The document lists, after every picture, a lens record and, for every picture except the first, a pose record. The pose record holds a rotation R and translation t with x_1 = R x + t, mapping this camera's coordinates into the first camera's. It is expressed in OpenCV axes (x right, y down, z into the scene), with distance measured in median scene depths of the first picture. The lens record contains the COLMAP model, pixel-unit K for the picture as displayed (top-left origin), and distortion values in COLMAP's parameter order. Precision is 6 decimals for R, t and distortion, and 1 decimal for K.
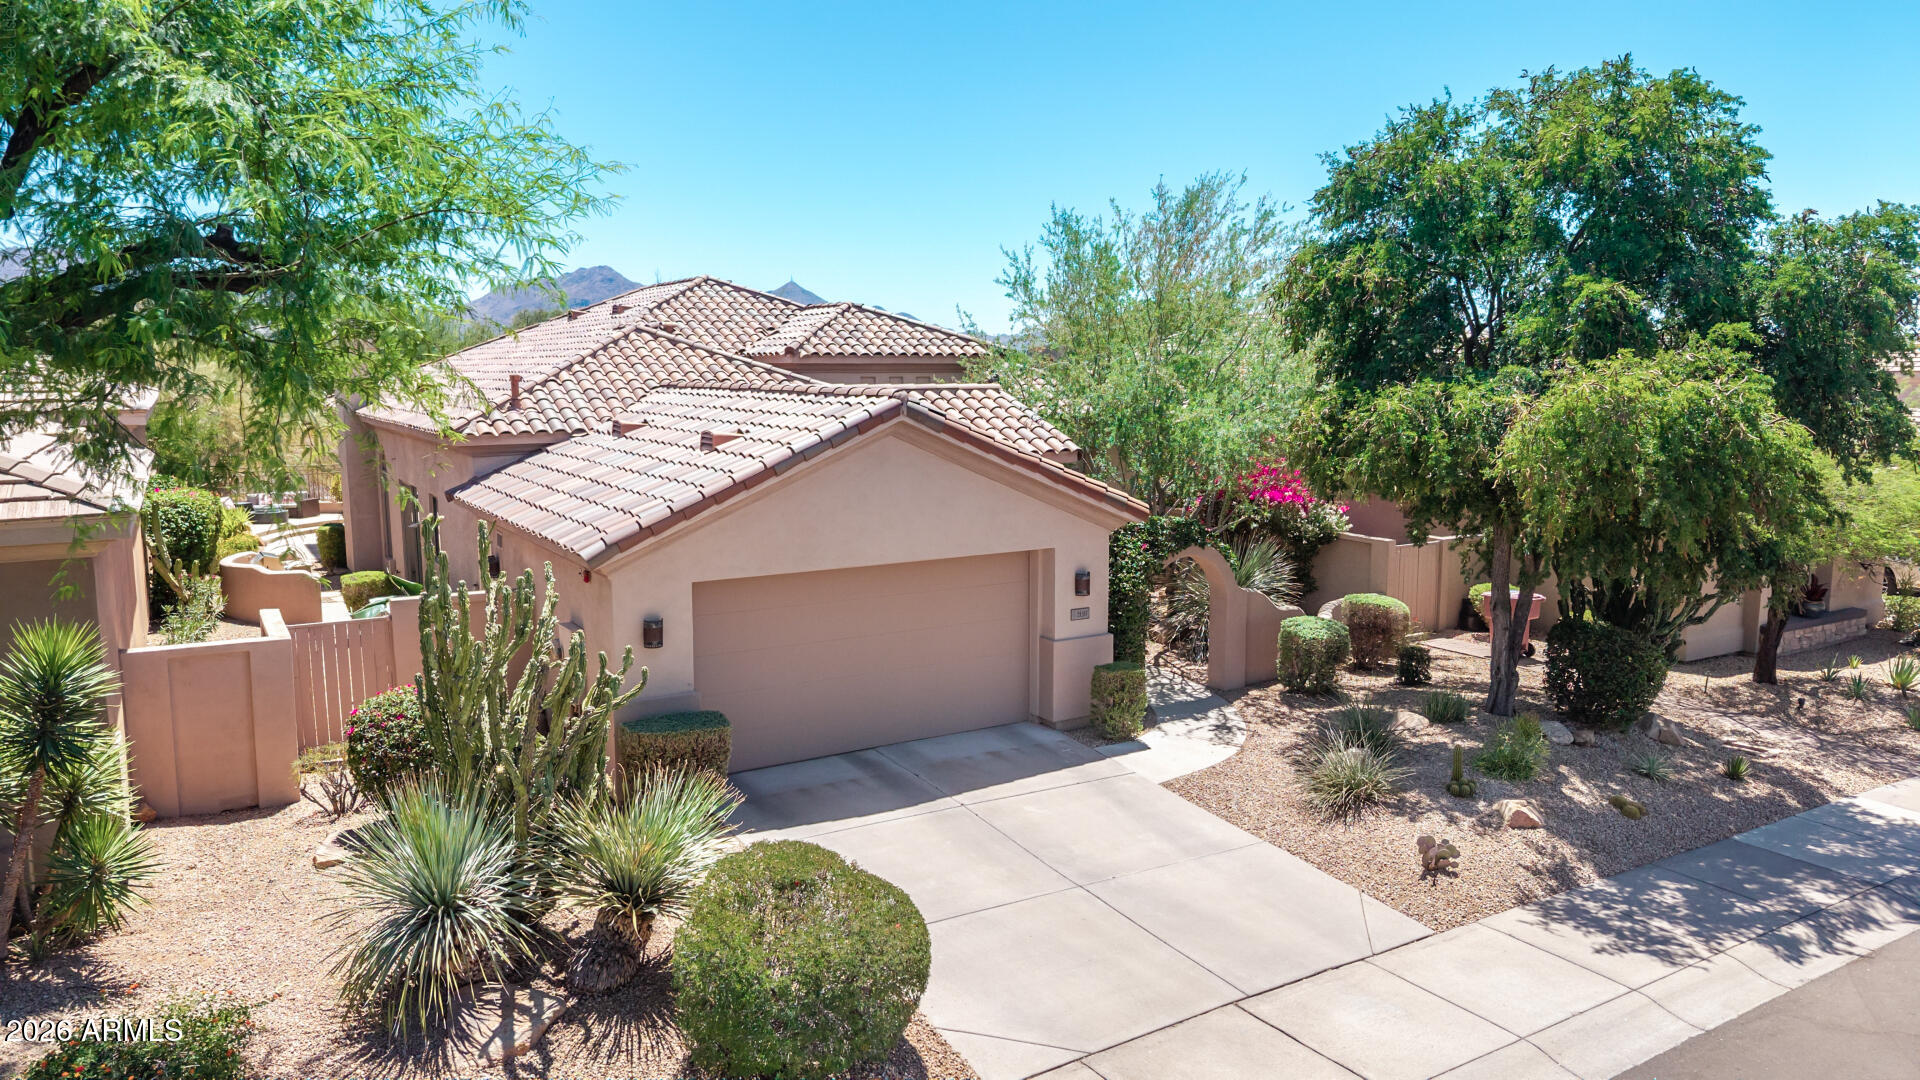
lens RADIAL K [[1291.4, 0, 960.0], [0, 1291.4, 540.0], [0, 0, 1]] dist [-0.003165, 0.004482]
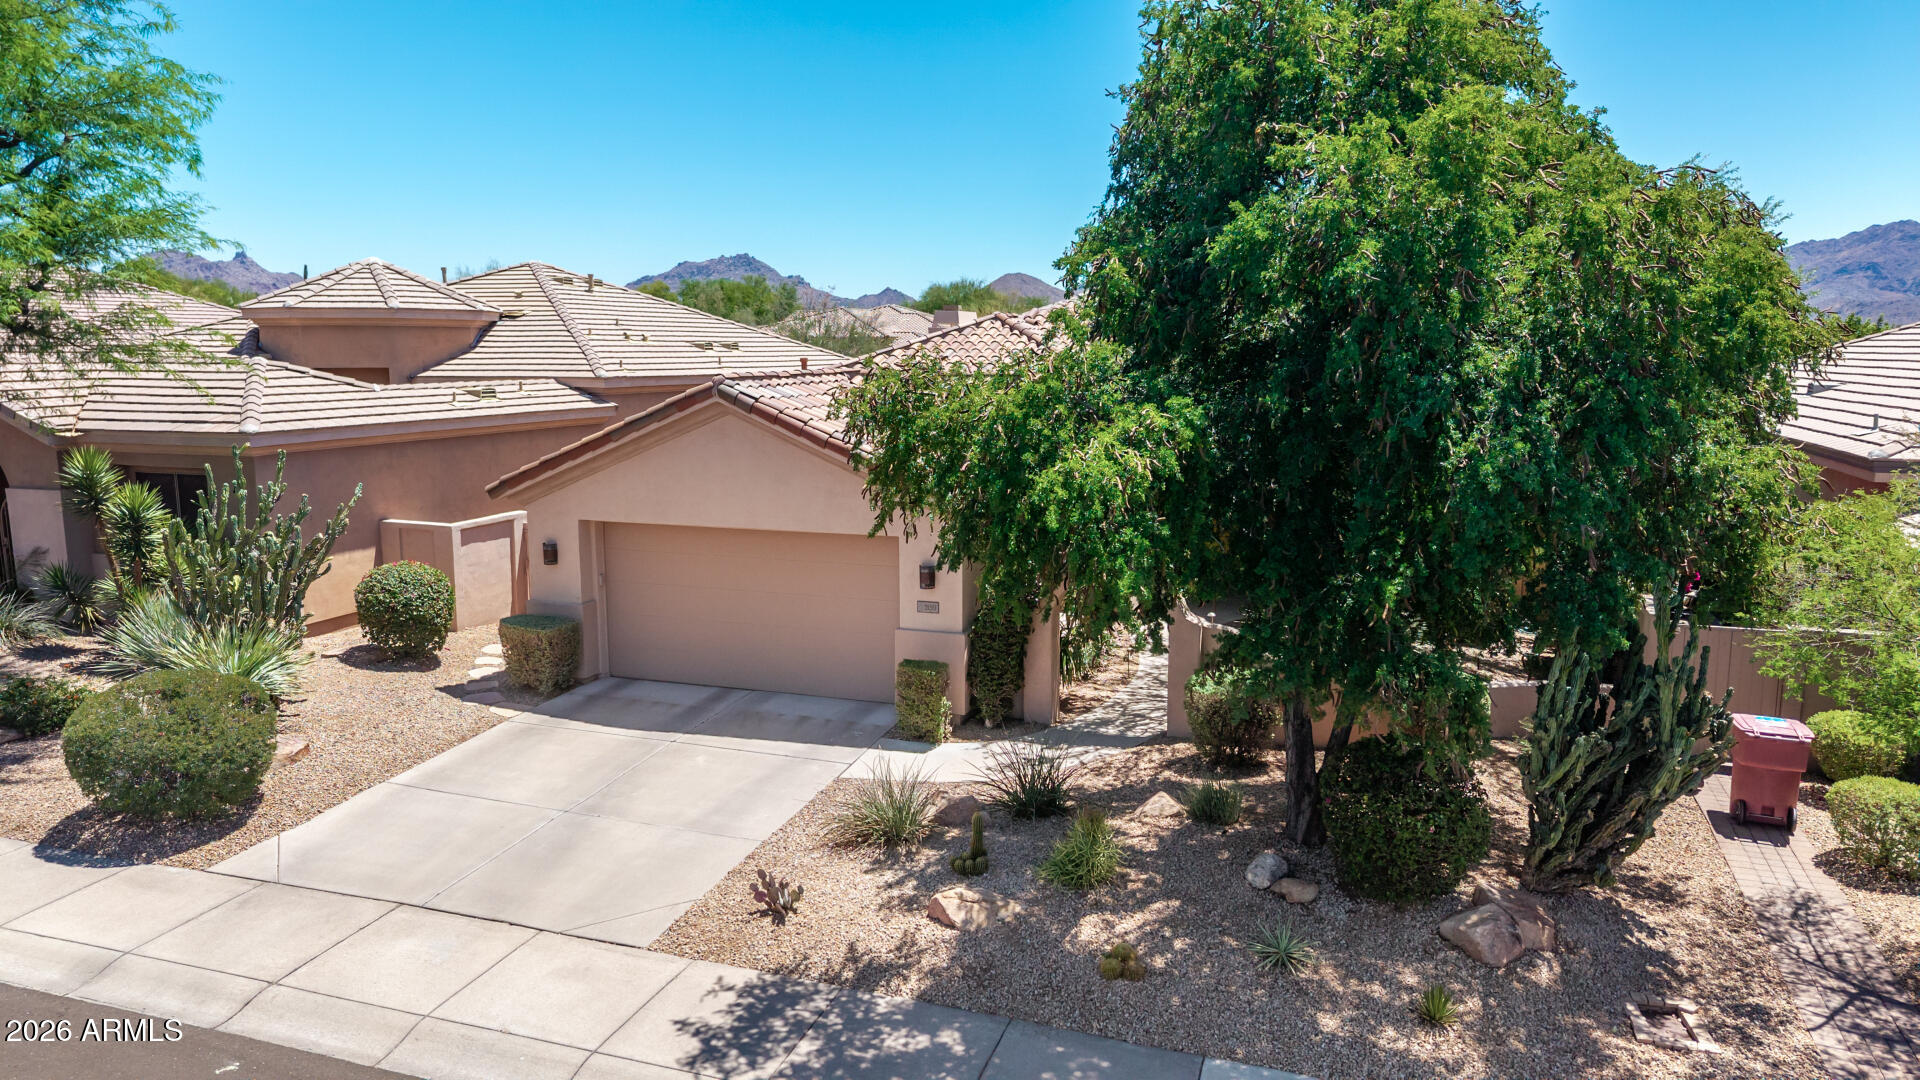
lens RADIAL K [[1291.4, 0, 960.0], [0, 1291.4, 540.0], [0, 0, 1]] dist [-0.003165, 0.004482]
pose [[0.632478, 0.118534, -0.765455, 1.073854], [-0.107436, 0.992094, 0.064859, -0.075160], [0.767092, 0.041216, 0.640212, 0.485359]]
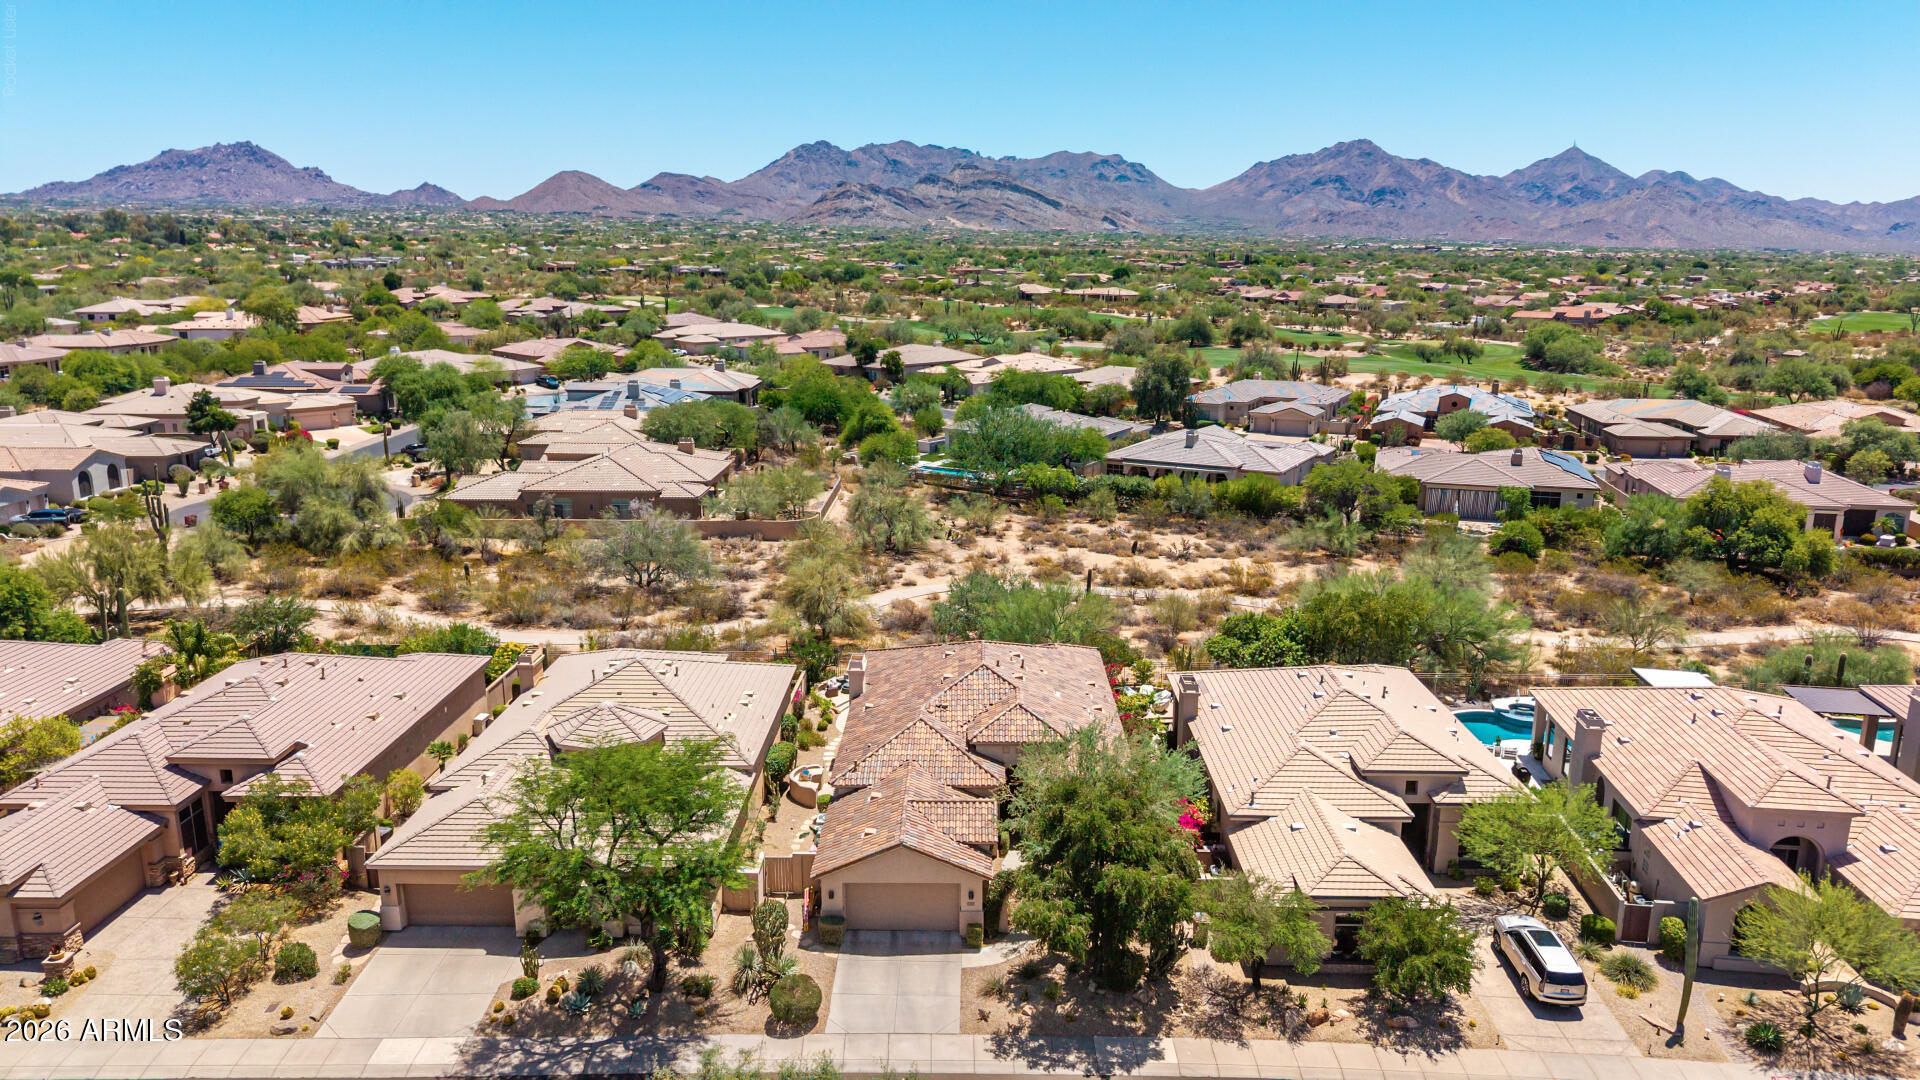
lens RADIAL K [[1291.4, 0, 960.0], [0, 1291.4, 540.0], [0, 0, 1]] dist [-0.003165, 0.004482]
pose [[0.848566, 0.120270, -0.515238, 1.991452], [-0.071016, 0.990900, 0.114342, -1.480781], [0.524301, -0.060437, 0.849385, -2.049648]]
